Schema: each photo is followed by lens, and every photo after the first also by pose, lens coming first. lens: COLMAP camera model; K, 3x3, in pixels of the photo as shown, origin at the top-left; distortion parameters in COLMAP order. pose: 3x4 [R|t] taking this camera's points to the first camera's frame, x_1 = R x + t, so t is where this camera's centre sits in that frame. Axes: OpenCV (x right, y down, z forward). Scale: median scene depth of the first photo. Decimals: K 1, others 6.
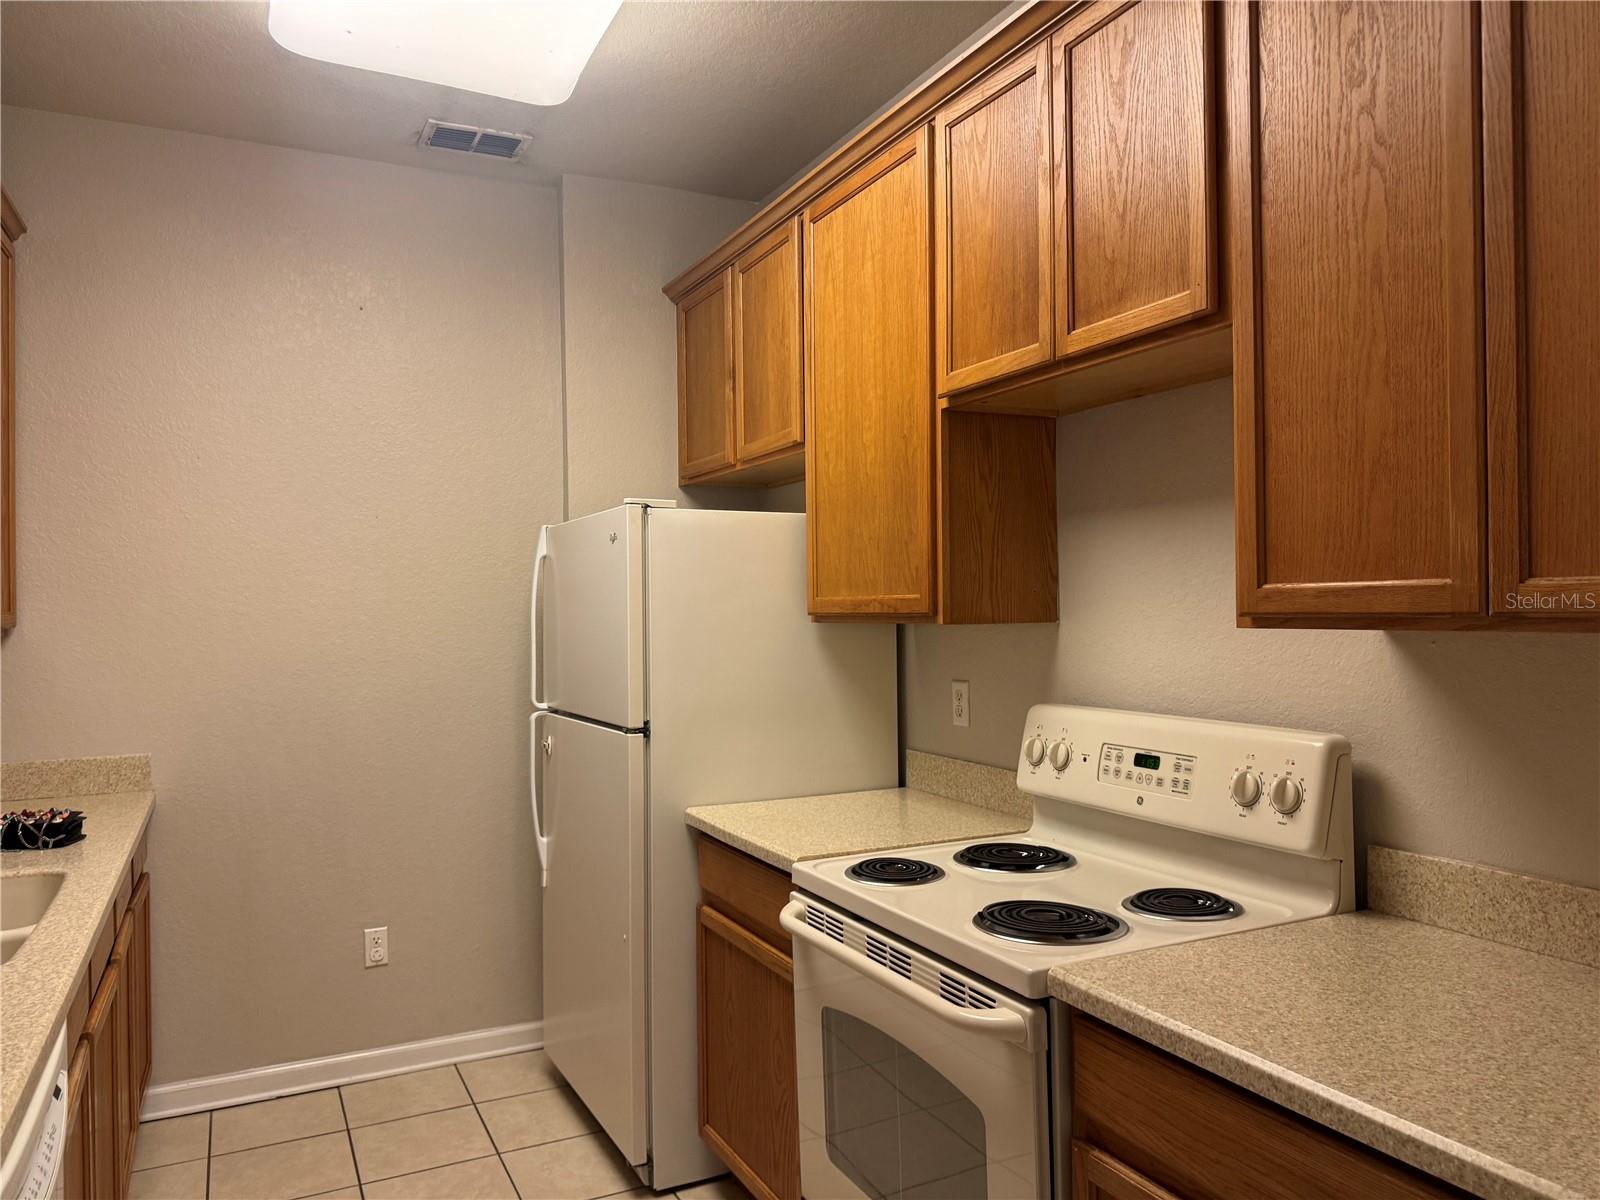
lens RADIAL K [[1092.8, 0, 800.0], [0, 1092.8, 600.0], [0, 0, 1]] dist [0.003345, 0.000480]
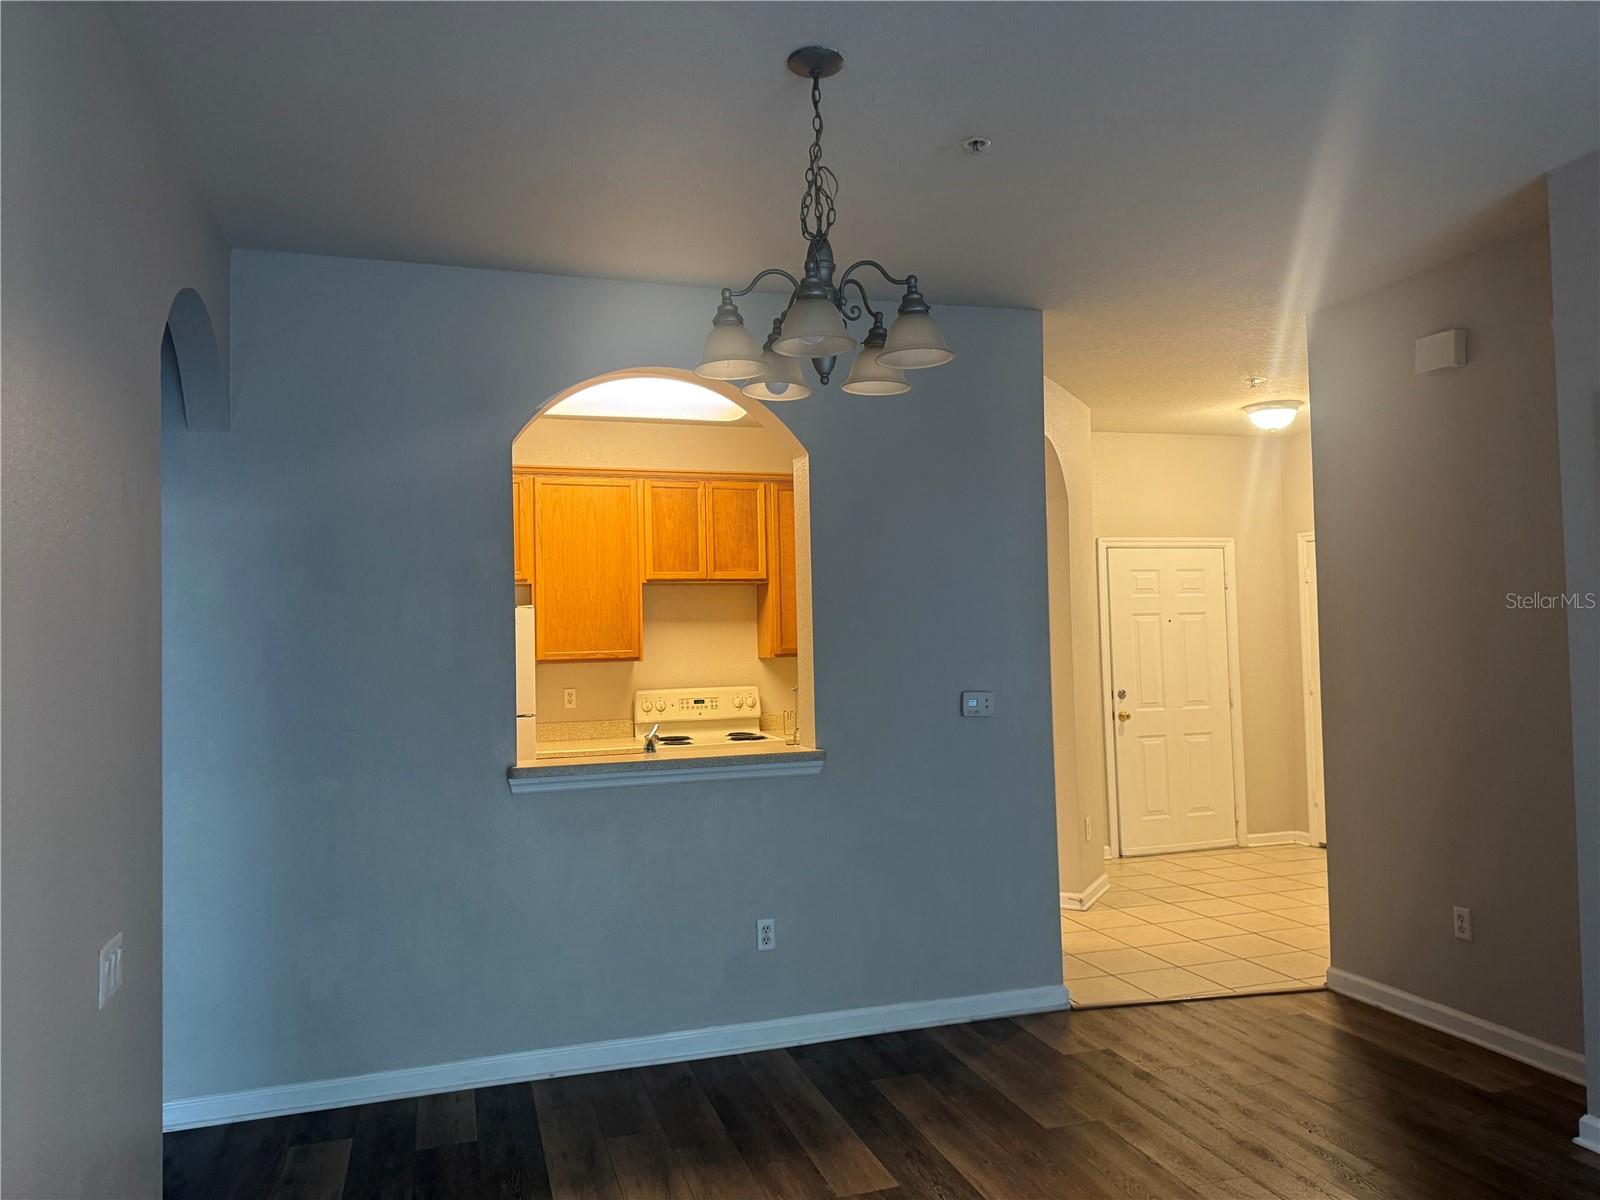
lens RADIAL K [[1092.8, 0, 800.0], [0, 1092.8, 600.0], [0, 0, 1]] dist [0.003345, 0.000480]
pose [[0.158154, 0.042408, 0.986503, -2.602649], [0.013317, 0.998895, -0.045076, -0.003022], [-0.987325, 0.020266, 0.157414, 0.180645]]
